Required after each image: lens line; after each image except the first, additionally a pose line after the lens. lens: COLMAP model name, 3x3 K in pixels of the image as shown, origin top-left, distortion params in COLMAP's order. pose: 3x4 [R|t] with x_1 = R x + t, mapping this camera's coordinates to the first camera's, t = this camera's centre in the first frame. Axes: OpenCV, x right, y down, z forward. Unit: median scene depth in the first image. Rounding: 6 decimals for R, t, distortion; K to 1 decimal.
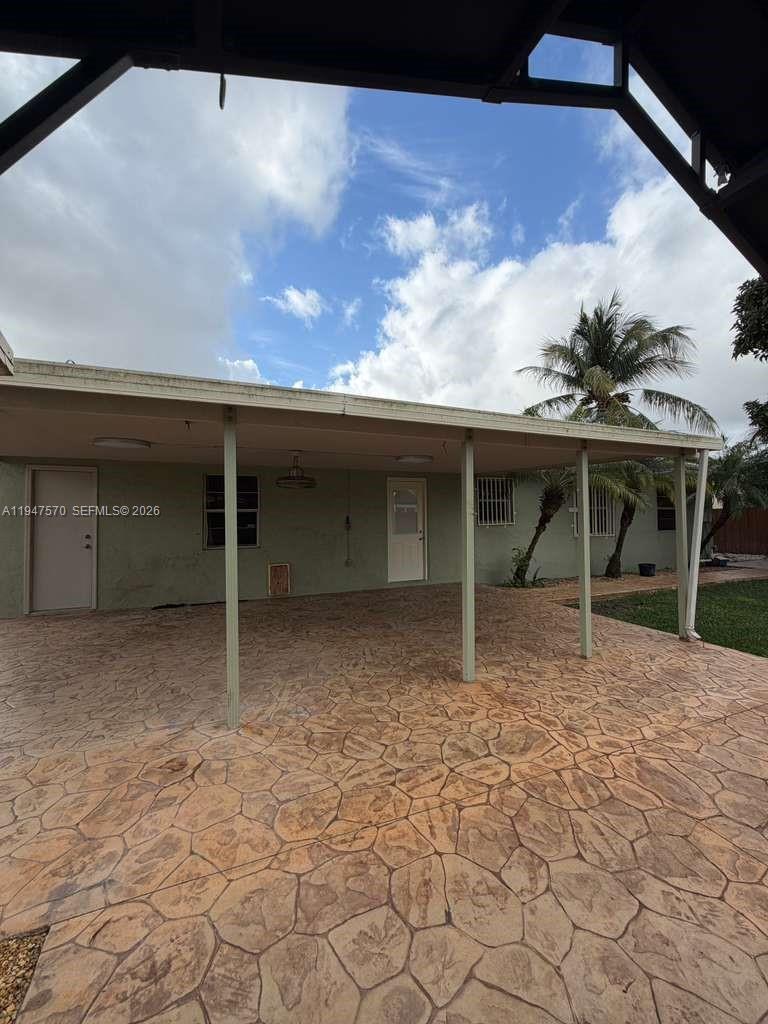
lens RADIAL K [[406.7, 0, 383.2], [0, 406.7, 508.4], [0, 0, 1]] dist [0.000291, -0.000030]
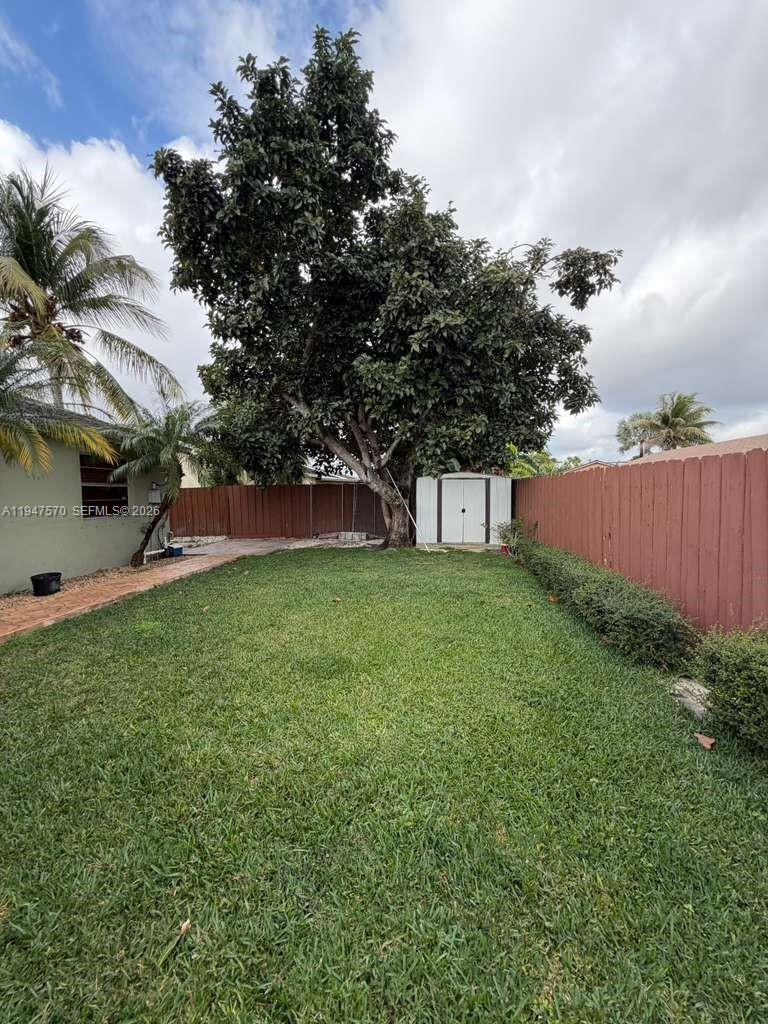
lens RADIAL K [[406.7, 0, 383.2], [0, 406.7, 508.4], [0, 0, 1]] dist [0.000291, -0.000030]
pose [[0.488334, -0.032054, 0.872068, 0.308914], [-0.008424, 0.999105, 0.041440, 0.005875], [-0.872616, -0.027582, 0.487627, 0.219011]]
